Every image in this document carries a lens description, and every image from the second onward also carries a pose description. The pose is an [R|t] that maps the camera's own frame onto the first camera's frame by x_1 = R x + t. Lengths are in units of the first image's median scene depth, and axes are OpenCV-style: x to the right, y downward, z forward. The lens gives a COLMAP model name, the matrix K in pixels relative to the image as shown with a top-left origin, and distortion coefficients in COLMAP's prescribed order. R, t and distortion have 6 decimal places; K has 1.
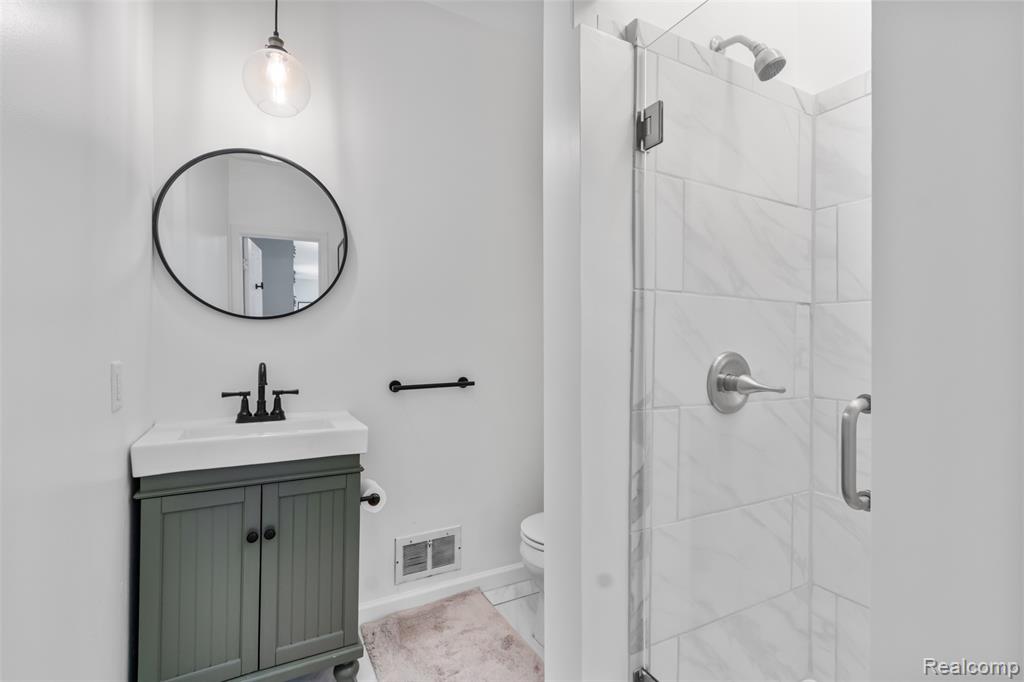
lens RADIAL K [[468.2, 0, 514.3], [0, 468.2, 342.0], [0, 0, 1]] dist [0.000910, -0.000199]
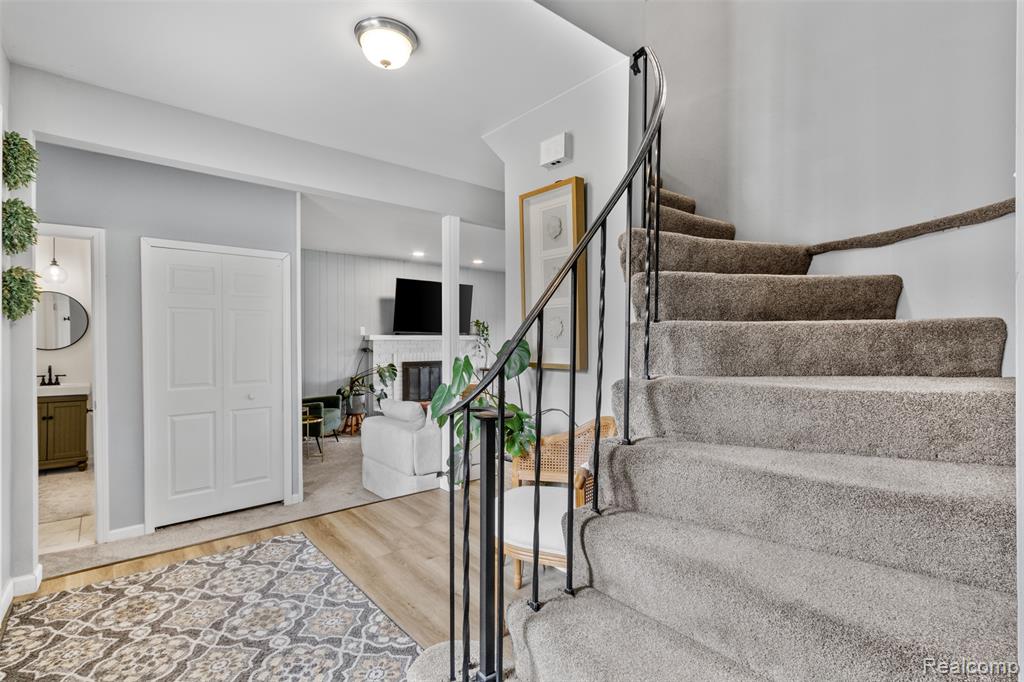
lens RADIAL K [[468.2, 0, 510.2], [0, 468.2, 341.5], [0, 0, 1]] dist [0.000910, -0.000199]
pose [[0.976535, -0.001706, 0.215354, 1.648164], [0.001551, 0.999998, 0.000891, -0.104496], [-0.215355, -0.000537, 0.976536, -2.494334]]
